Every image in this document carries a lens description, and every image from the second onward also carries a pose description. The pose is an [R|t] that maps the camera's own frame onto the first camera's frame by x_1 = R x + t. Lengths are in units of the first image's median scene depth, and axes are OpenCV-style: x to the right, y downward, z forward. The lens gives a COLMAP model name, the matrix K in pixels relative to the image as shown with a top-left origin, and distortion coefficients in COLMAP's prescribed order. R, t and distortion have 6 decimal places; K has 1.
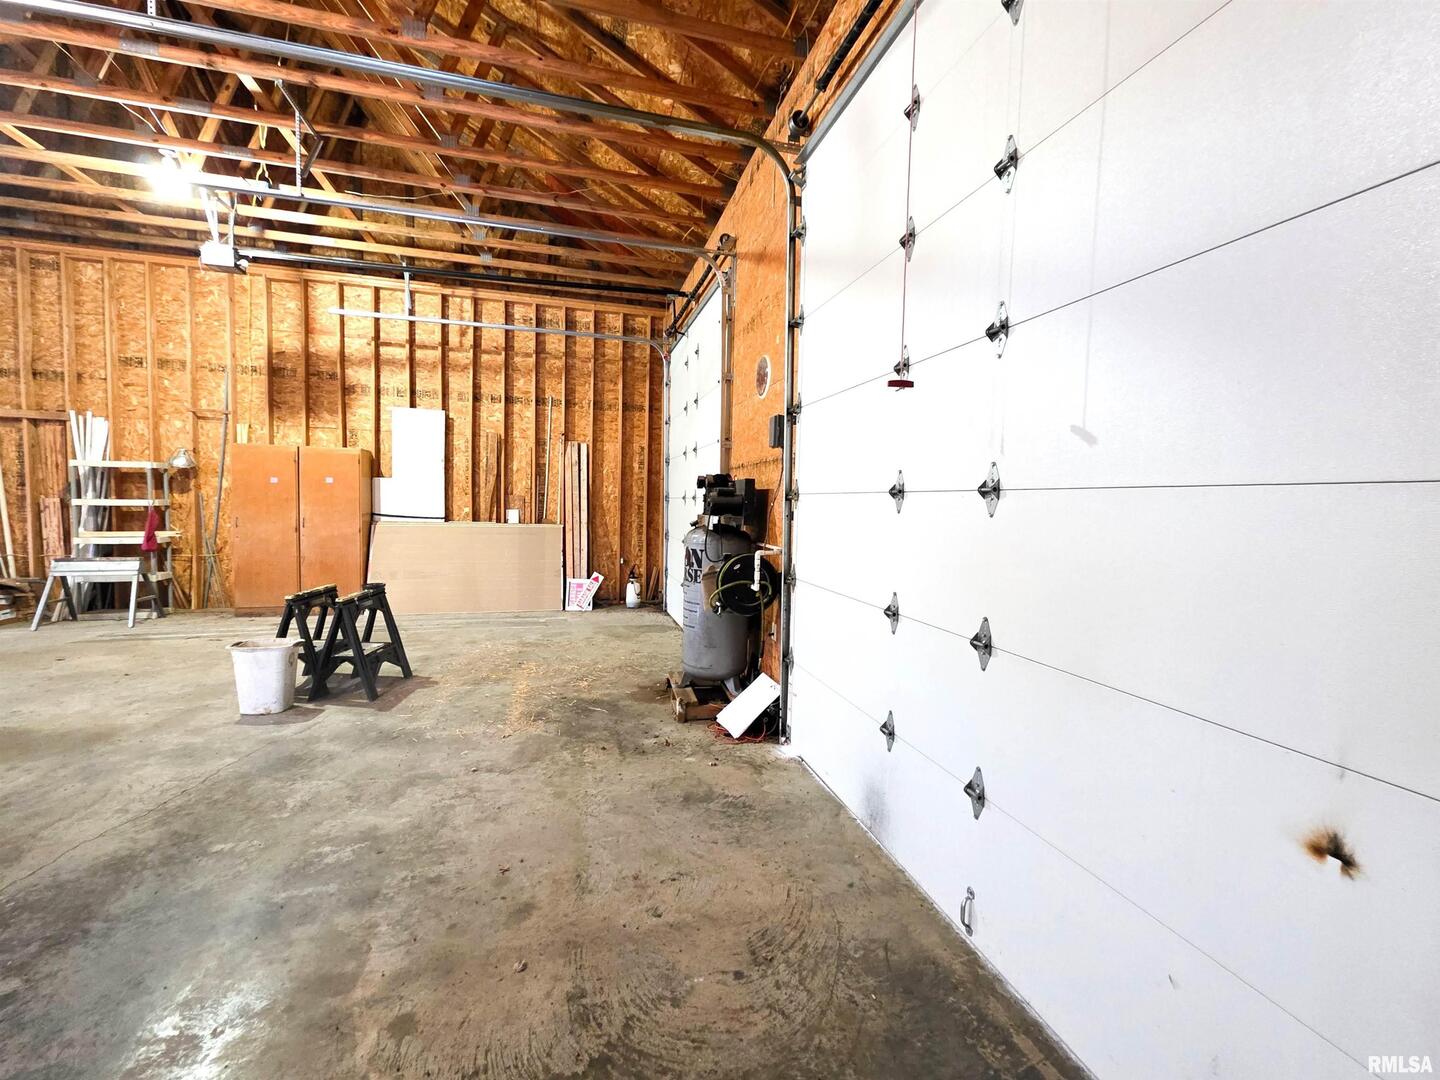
lens RADIAL K [[586.0, 0, 721.2], [0, 586.0, 535.8], [0, 0, 1]] dist [-0.001881, -0.000270]
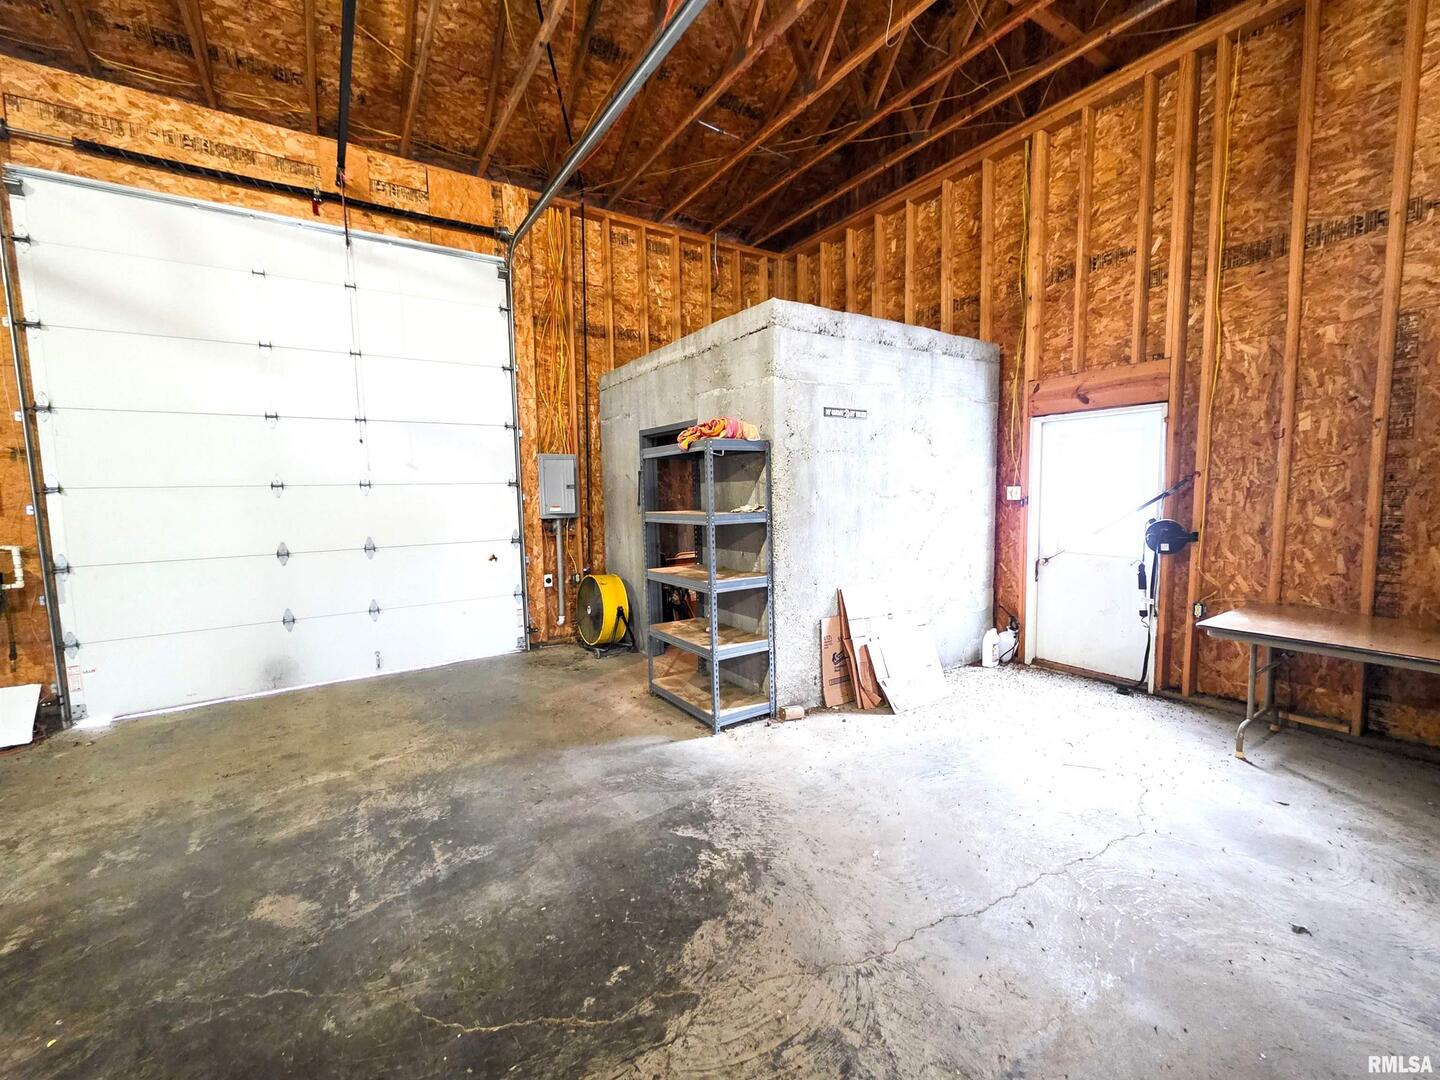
lens RADIAL K [[586.0, 0, 720.6], [0, 586.0, 542.0], [0, 0, 1]] dist [-0.001881, -0.000270]
pose [[-0.315130, -0.094426, 0.944339, -1.960749], [0.064400, 0.990617, 0.120544, -0.034196], [-0.946861, 0.098803, -0.306092, 0.312338]]
